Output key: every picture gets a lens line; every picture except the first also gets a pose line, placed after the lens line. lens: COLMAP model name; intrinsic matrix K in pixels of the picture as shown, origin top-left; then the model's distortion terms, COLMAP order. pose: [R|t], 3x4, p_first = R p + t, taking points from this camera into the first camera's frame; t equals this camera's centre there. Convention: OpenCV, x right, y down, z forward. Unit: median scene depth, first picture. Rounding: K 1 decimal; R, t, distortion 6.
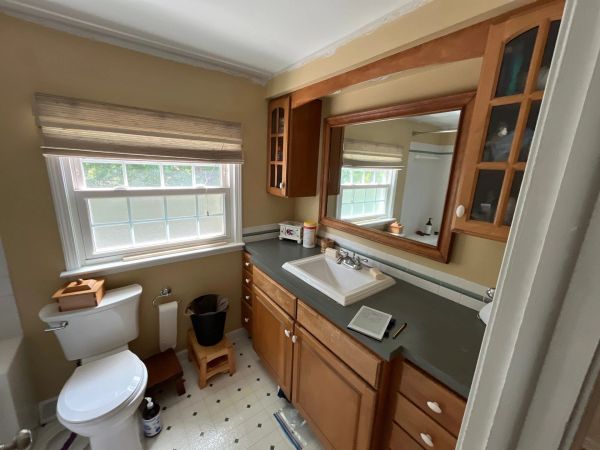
lens RADIAL K [[242.7, 0, 300.0], [0, 242.7, 225.0], [0, 0, 1]] dist [0.000090, -0.000016]
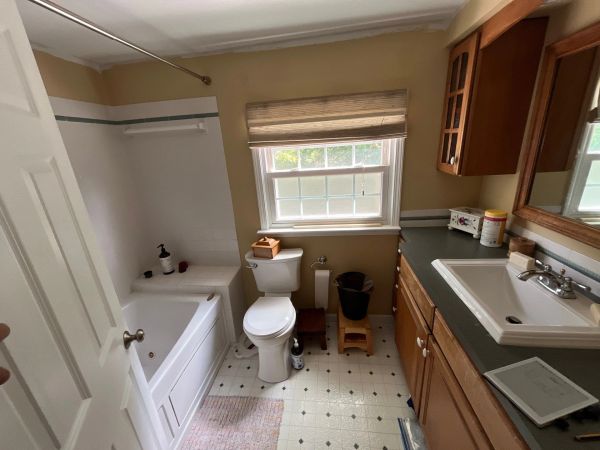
lens RADIAL K [[242.7, 0, 300.0], [0, 242.7, 225.0], [0, 0, 1]] dist [0.000090, -0.000016]
pose [[0.718062, 0.132443, -0.683261, 0.136060], [-0.068022, 0.990381, 0.120489, -0.020742], [0.692647, -0.040041, 0.720164, 0.104841]]
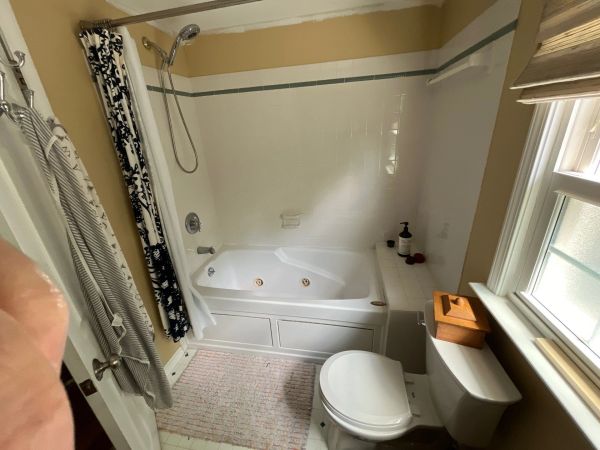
lens RADIAL K [[242.7, 0, 300.0], [0, 242.7, 225.0], [0, 0, 1]] dist [0.000090, -0.000016]
pose [[-0.743078, 0.246628, -0.622101, -0.160729], [-0.140100, 0.851680, 0.504989, -0.176320], [0.654375, 0.462403, -0.598312, 0.780994]]
